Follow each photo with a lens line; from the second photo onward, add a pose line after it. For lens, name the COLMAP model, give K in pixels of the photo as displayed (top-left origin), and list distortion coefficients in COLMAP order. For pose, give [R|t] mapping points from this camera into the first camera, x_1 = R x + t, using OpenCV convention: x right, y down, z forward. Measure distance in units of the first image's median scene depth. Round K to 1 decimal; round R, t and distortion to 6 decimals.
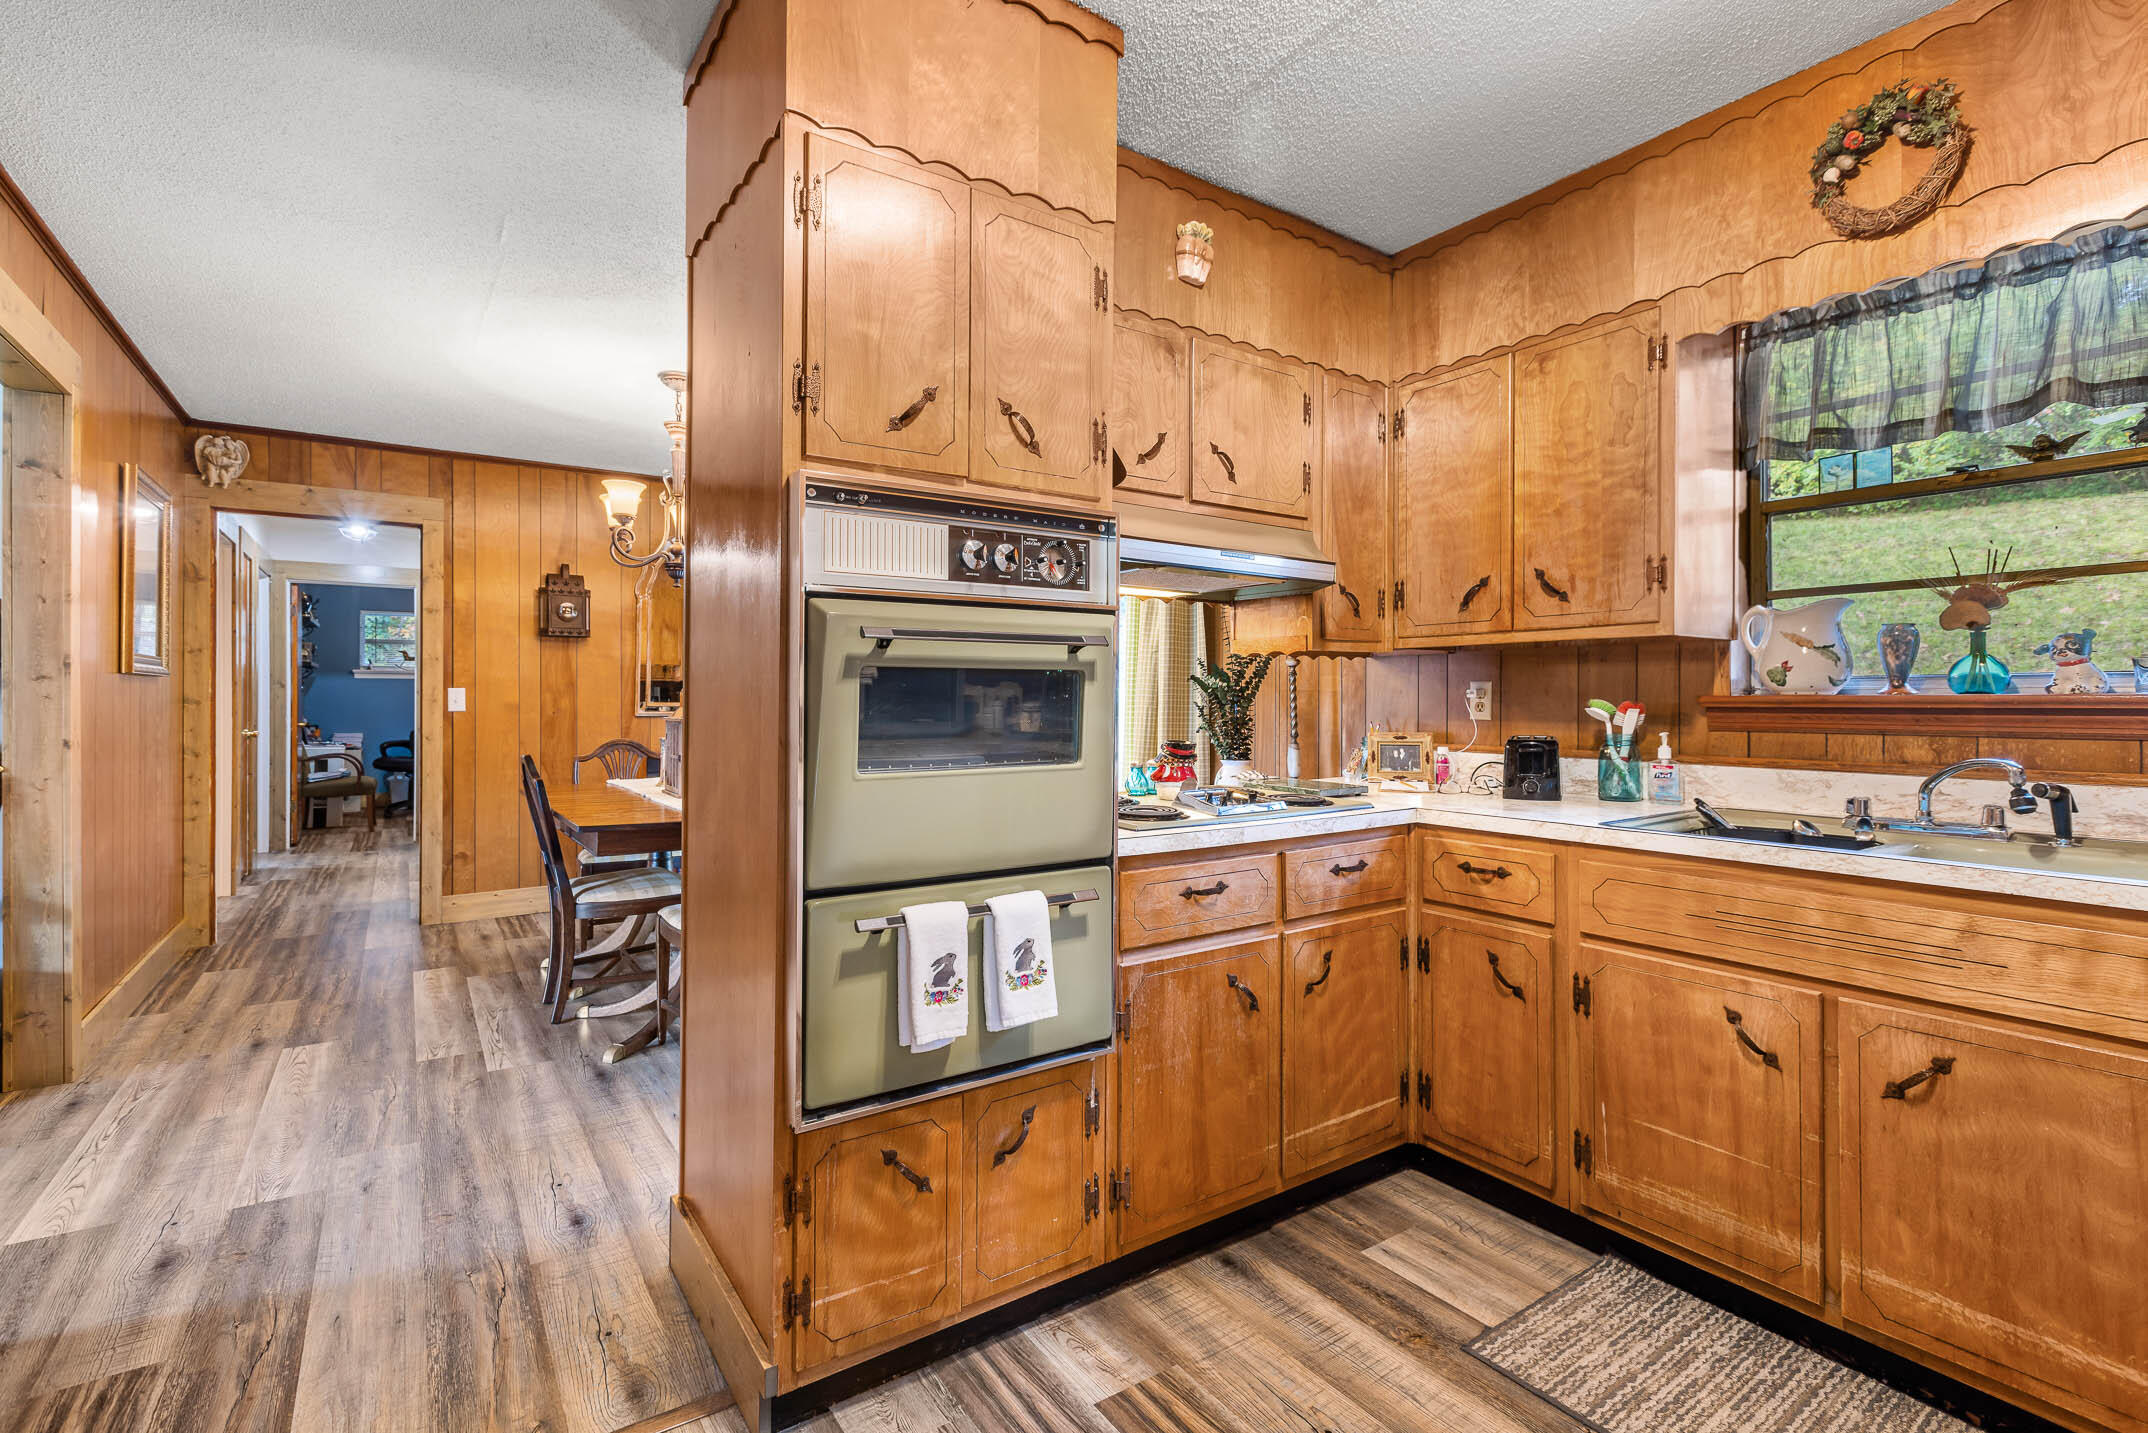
lens RADIAL K [[965.1, 0, 1068.6], [0, 965.1, 694.9], [0, 0, 1]] dist [0.007401, -0.001457]
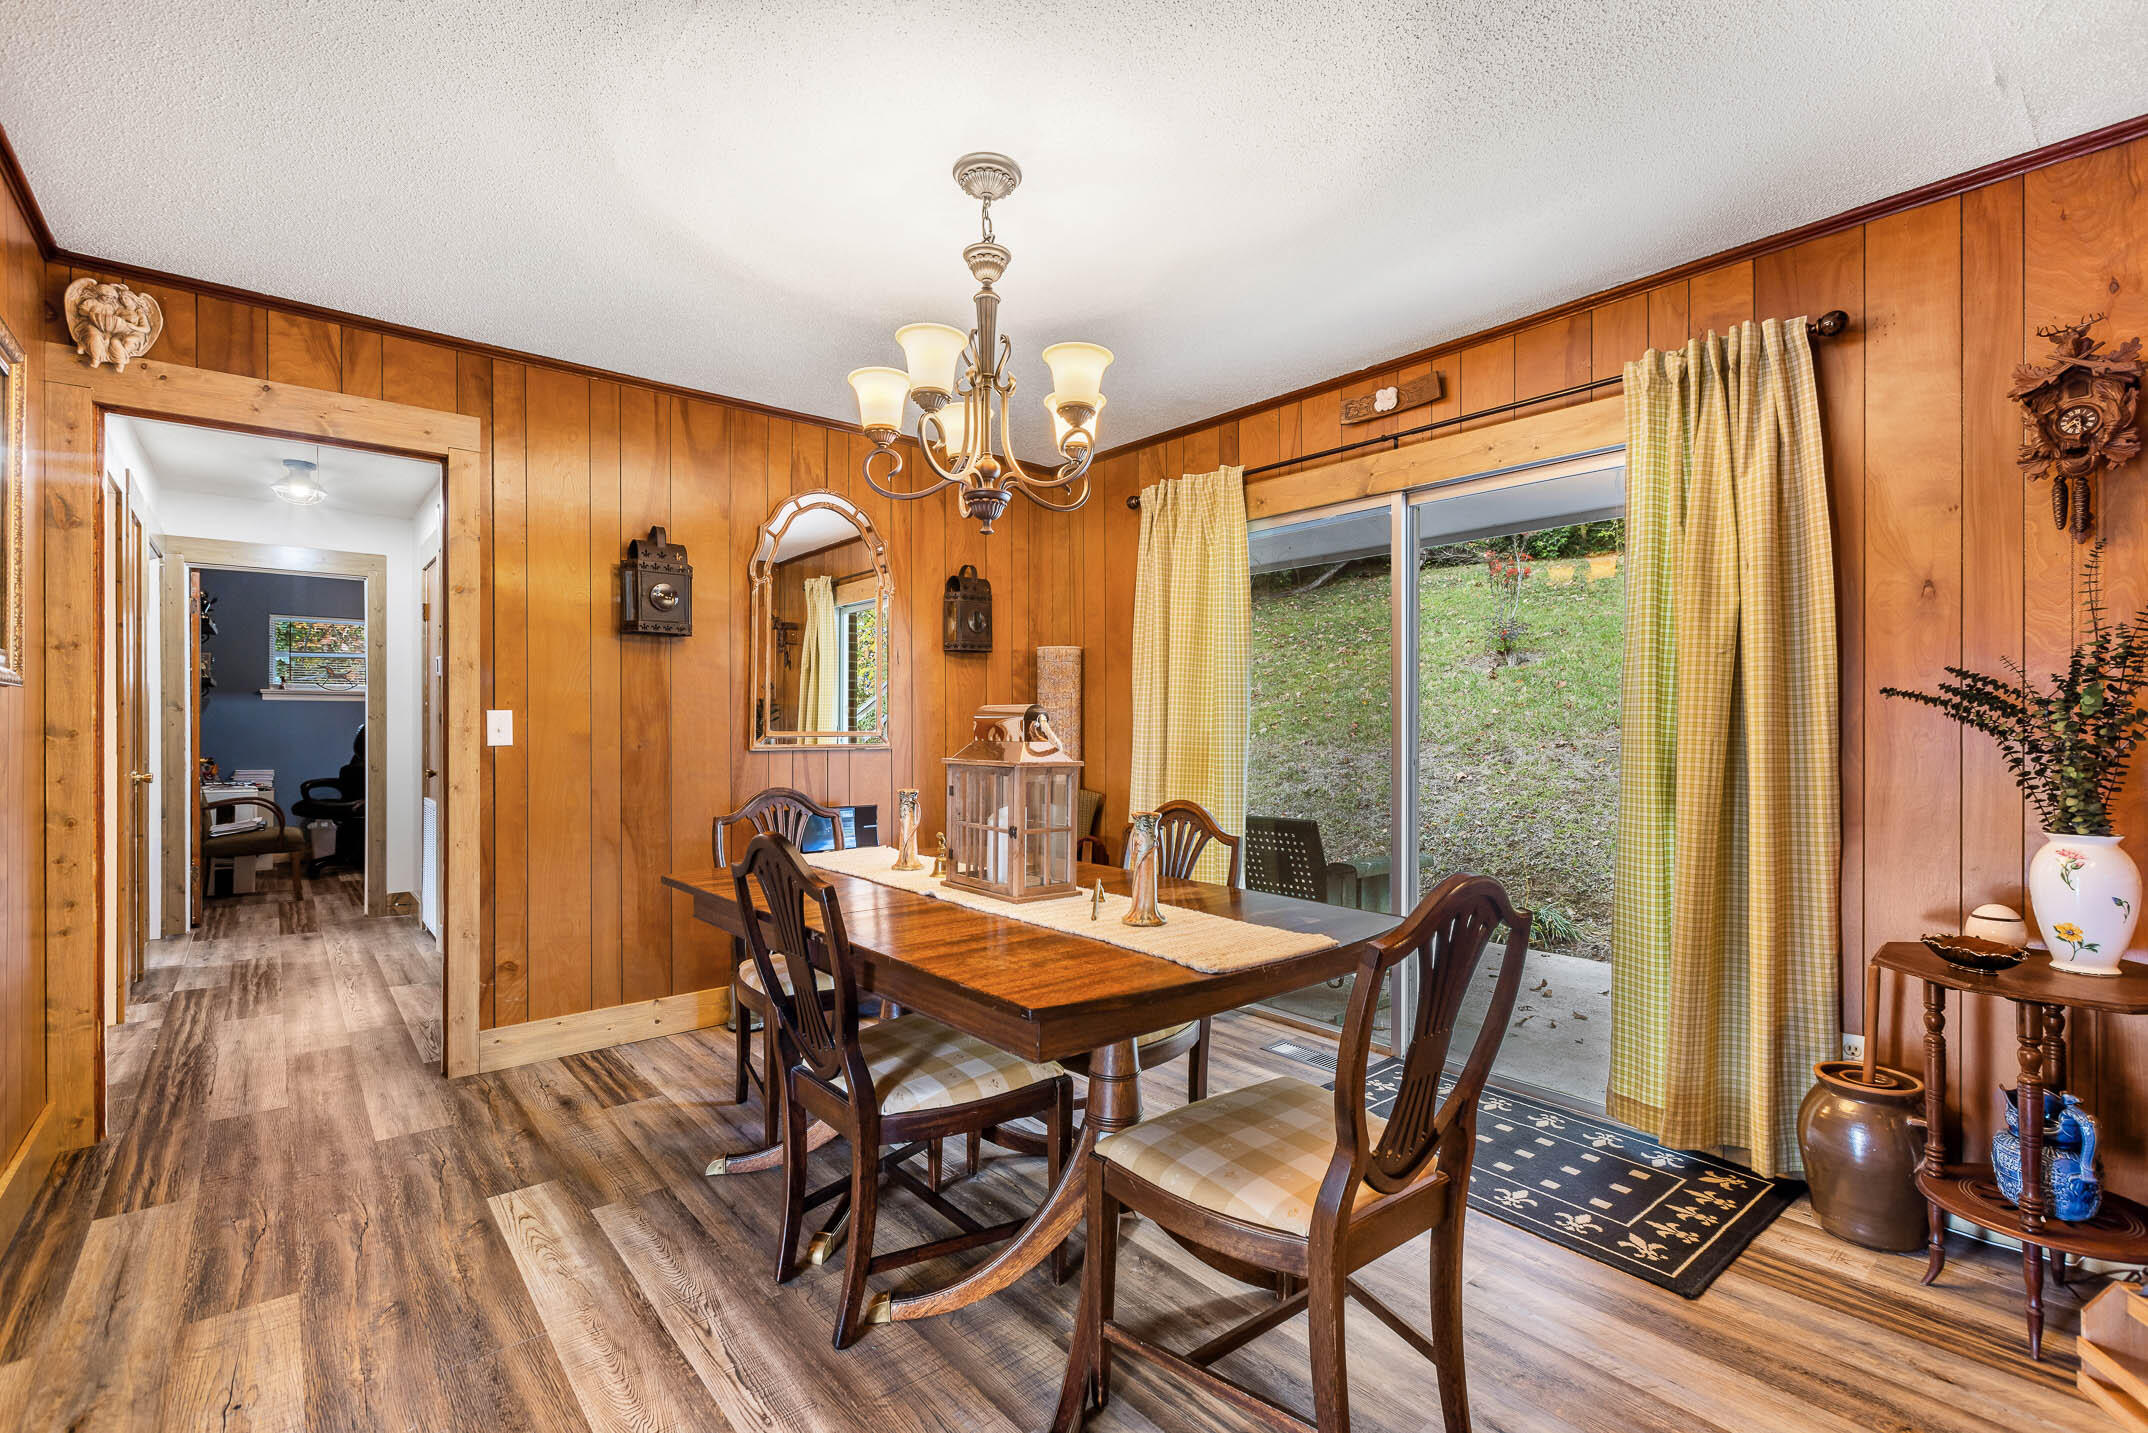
lens RADIAL K [[965.1, 0, 1084.6], [0, 965.1, 726.5], [0, 0, 1]] dist [0.007401, -0.001457]
pose [[0.995672, -0.000150, 0.092939, -0.642531], [-0.000247, 0.999991, 0.004256, 0.002305], [-0.092939, -0.004261, 0.995663, 0.671325]]
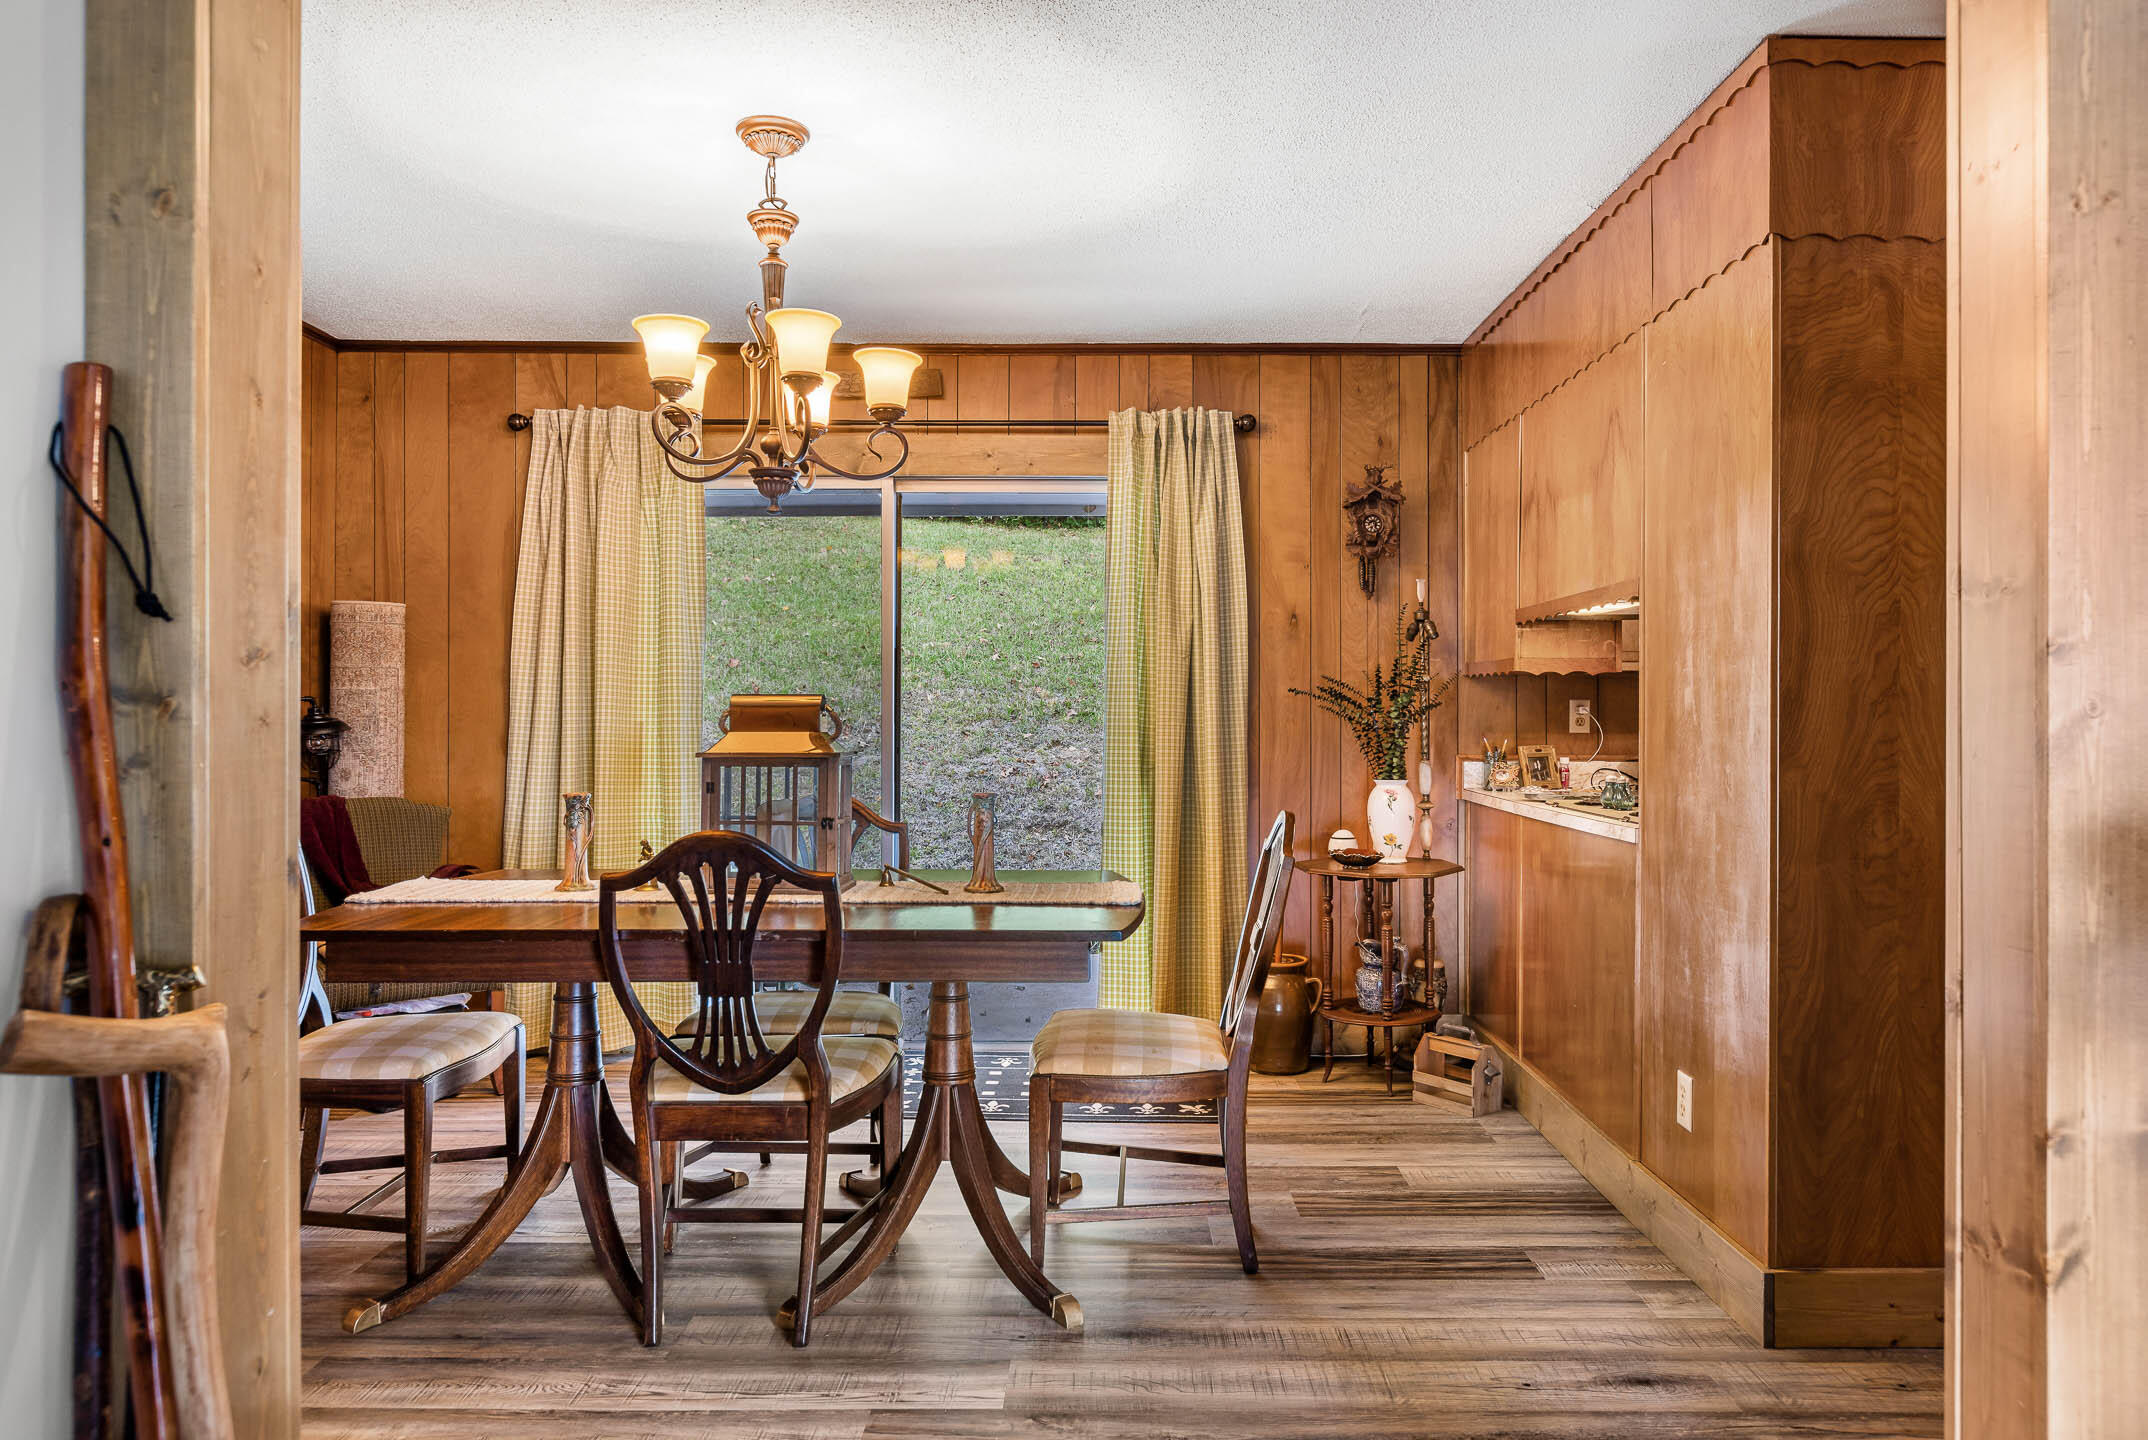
lens RADIAL K [[1420.9, 0, 1081.9], [0, 1420.9, 713.5], [0, 0, 1]] dist [0.003650, 0.001611]
pose [[0.568605, -0.001063, 0.822610, -1.526603], [-0.002287, 0.999993, 0.002873, -0.000357], [-0.822607, -0.003514, 0.568599, 0.641002]]
